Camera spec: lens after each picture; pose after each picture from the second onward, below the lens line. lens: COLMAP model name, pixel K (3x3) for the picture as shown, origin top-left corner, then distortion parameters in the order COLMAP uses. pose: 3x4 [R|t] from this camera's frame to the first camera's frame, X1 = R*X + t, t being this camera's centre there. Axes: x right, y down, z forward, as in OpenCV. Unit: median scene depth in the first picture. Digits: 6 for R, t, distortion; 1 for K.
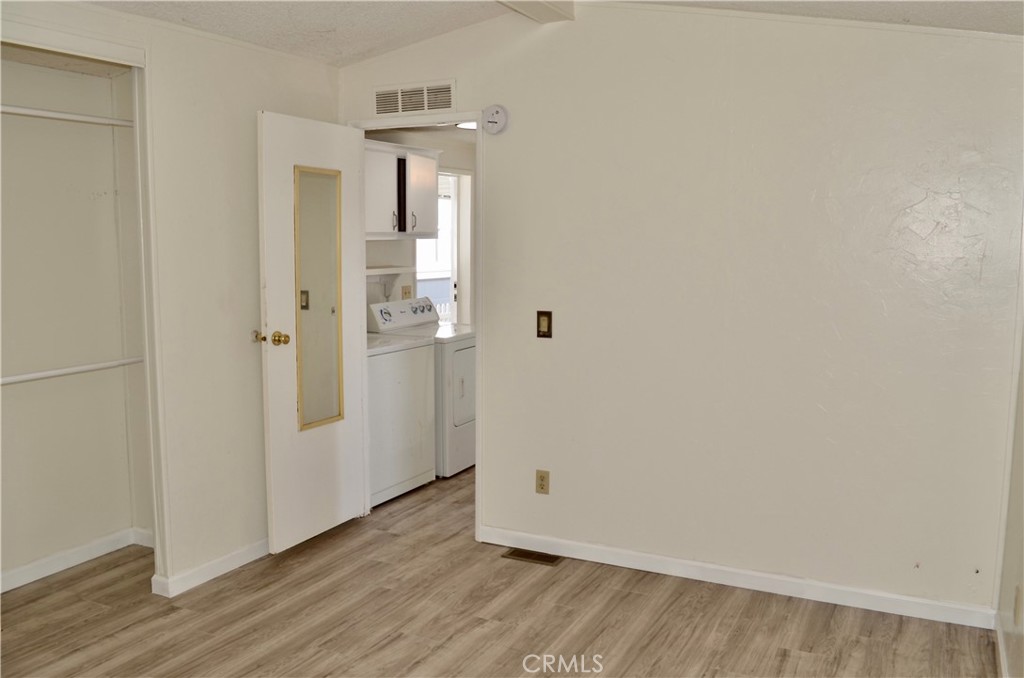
lens RADIAL K [[874.5, 0, 498.4], [0, 874.5, 338.2], [0, 0, 1]] dist [-0.084299, 0.009065]
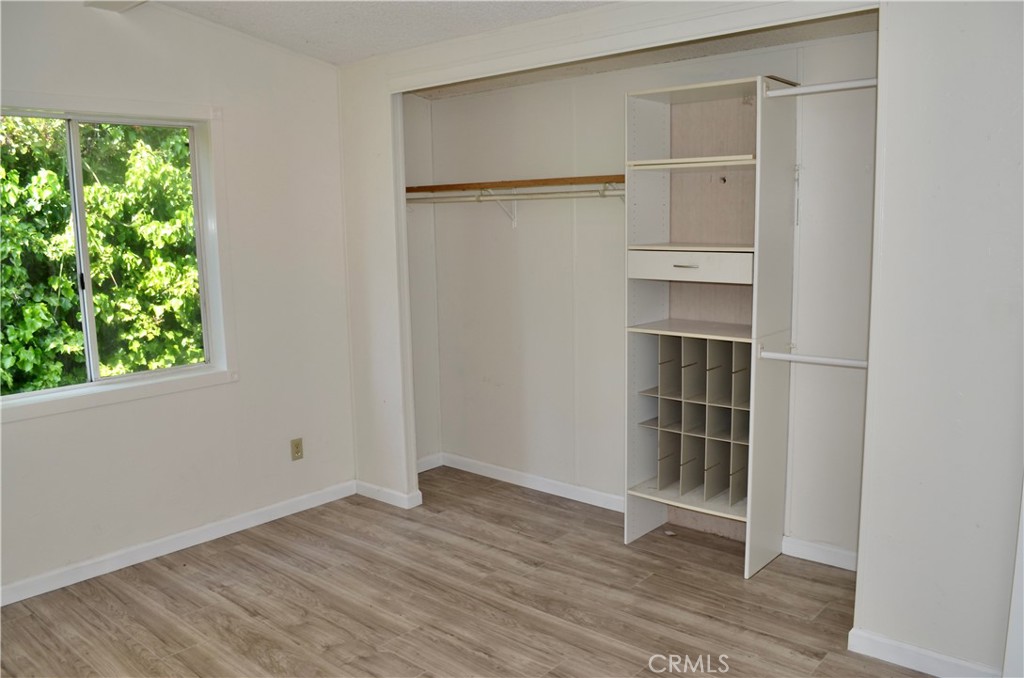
lens RADIAL K [[806.3, 0, 520.2], [0, 806.3, 339.8], [0, 0, 1]] dist [-0.083182, 0.014383]
pose [[-0.225860, 0.142411, -0.963694, 0.341002], [-0.097659, 0.980963, 0.167852, -0.078999], [0.969252, 0.132024, -0.207652, 0.730977]]
